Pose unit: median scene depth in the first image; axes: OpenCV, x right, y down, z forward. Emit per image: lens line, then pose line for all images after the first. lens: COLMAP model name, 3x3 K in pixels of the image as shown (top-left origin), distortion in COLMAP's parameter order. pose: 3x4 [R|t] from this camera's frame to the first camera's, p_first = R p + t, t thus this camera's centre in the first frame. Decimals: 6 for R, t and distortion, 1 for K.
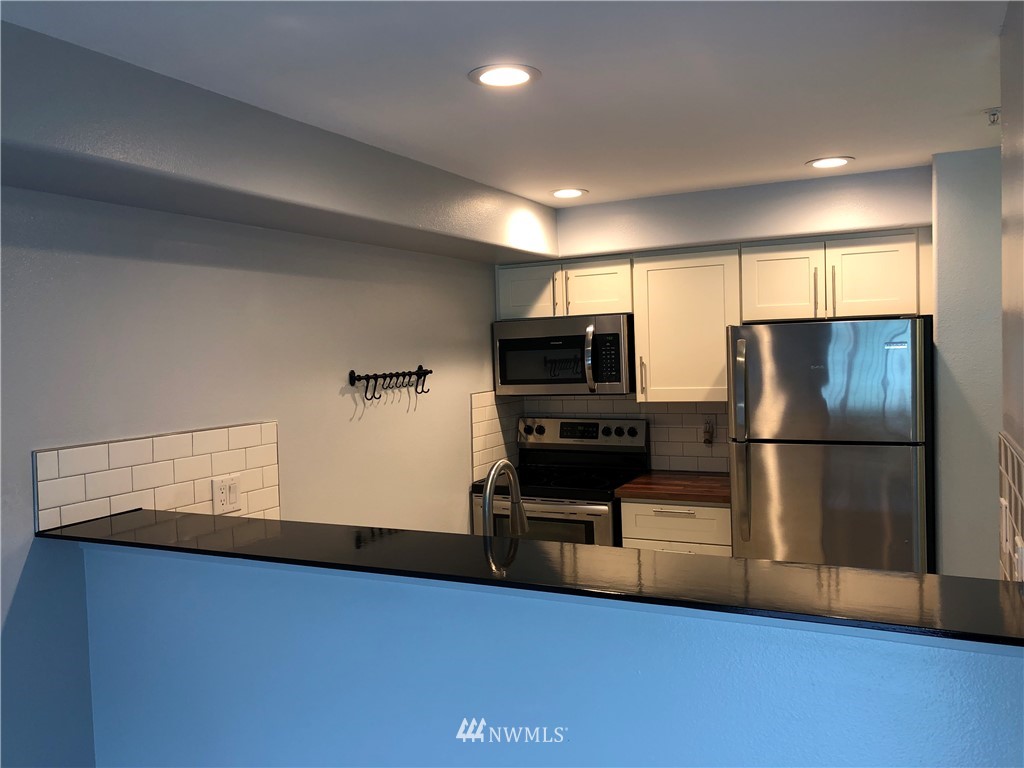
lens RADIAL K [[808.6, 0, 505.6], [0, 808.6, 379.4], [0, 0, 1]] dist [0.023739, -0.025972]
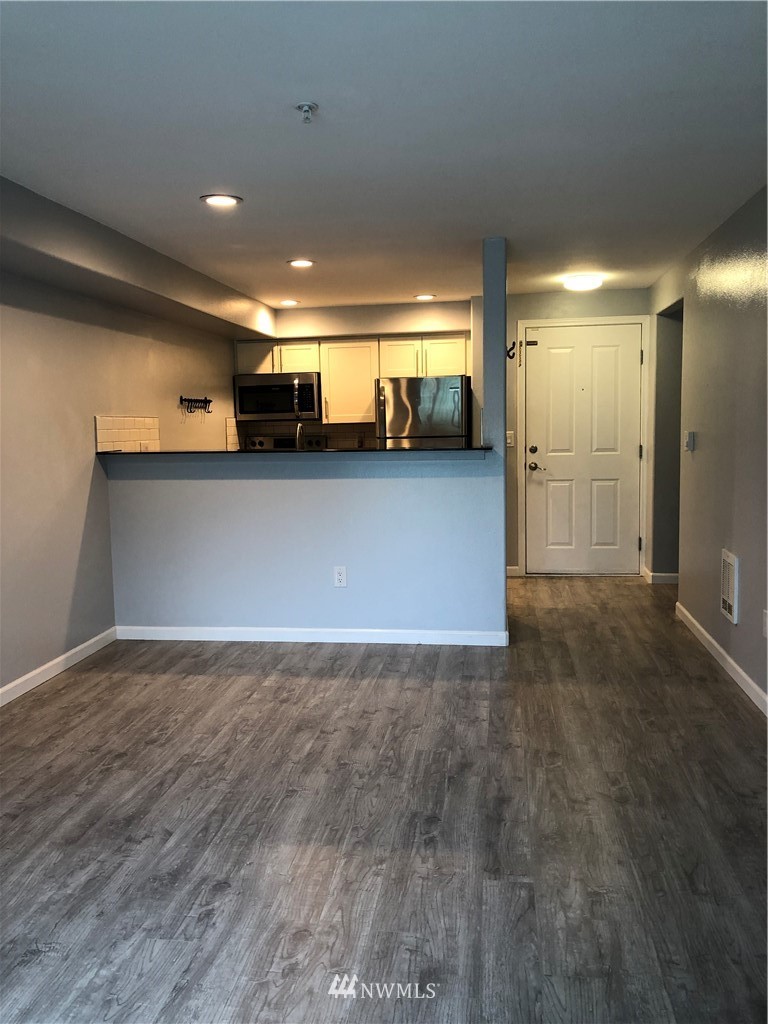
lens RADIAL K [[808.6, 0, 380.9], [0, 808.6, 507.6], [0, 0, 1]] dist [0.023739, -0.025972]
pose [[0.944469, -0.022773, 0.327812, -0.310876], [0.004814, 0.998448, 0.055491, 0.118539], [-0.328566, -0.050831, 0.943112, -0.736749]]
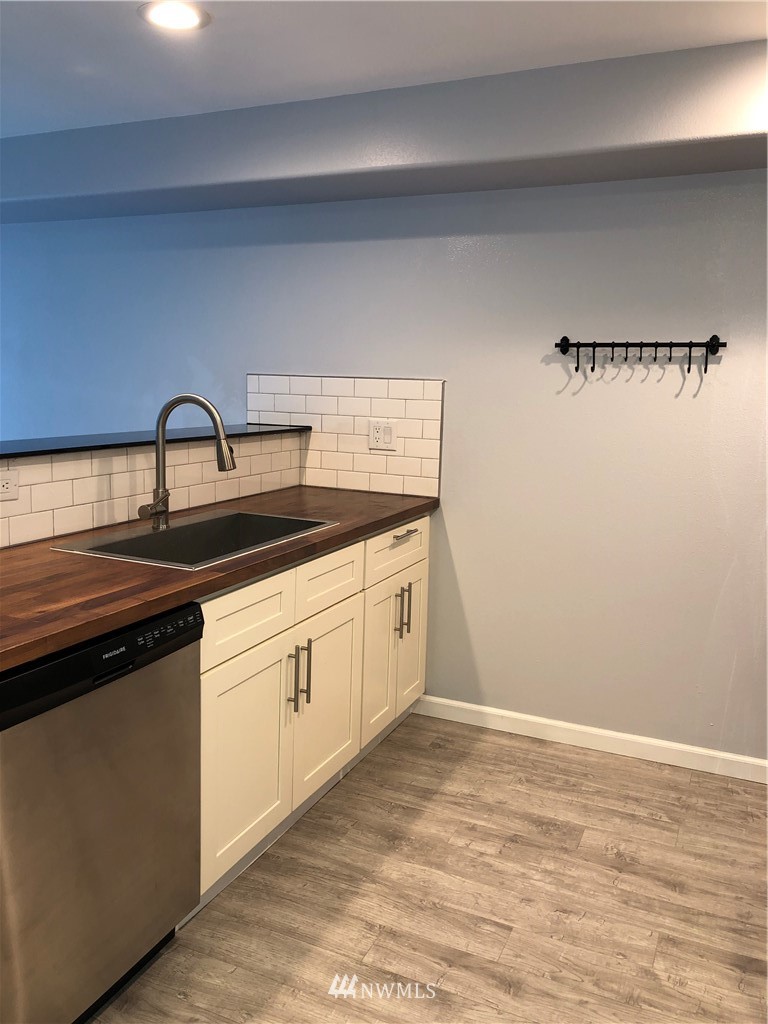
lens RADIAL K [[808.6, 0, 379.8], [0, 808.6, 508.6], [0, 0, 1]] dist [0.023739, -0.025972]
pose [[0.047313, 0.178442, -0.982812, 0.592987], [-0.066179, 0.982312, 0.175165, 0.026897], [0.996685, 0.056754, 0.058285, 0.638814]]
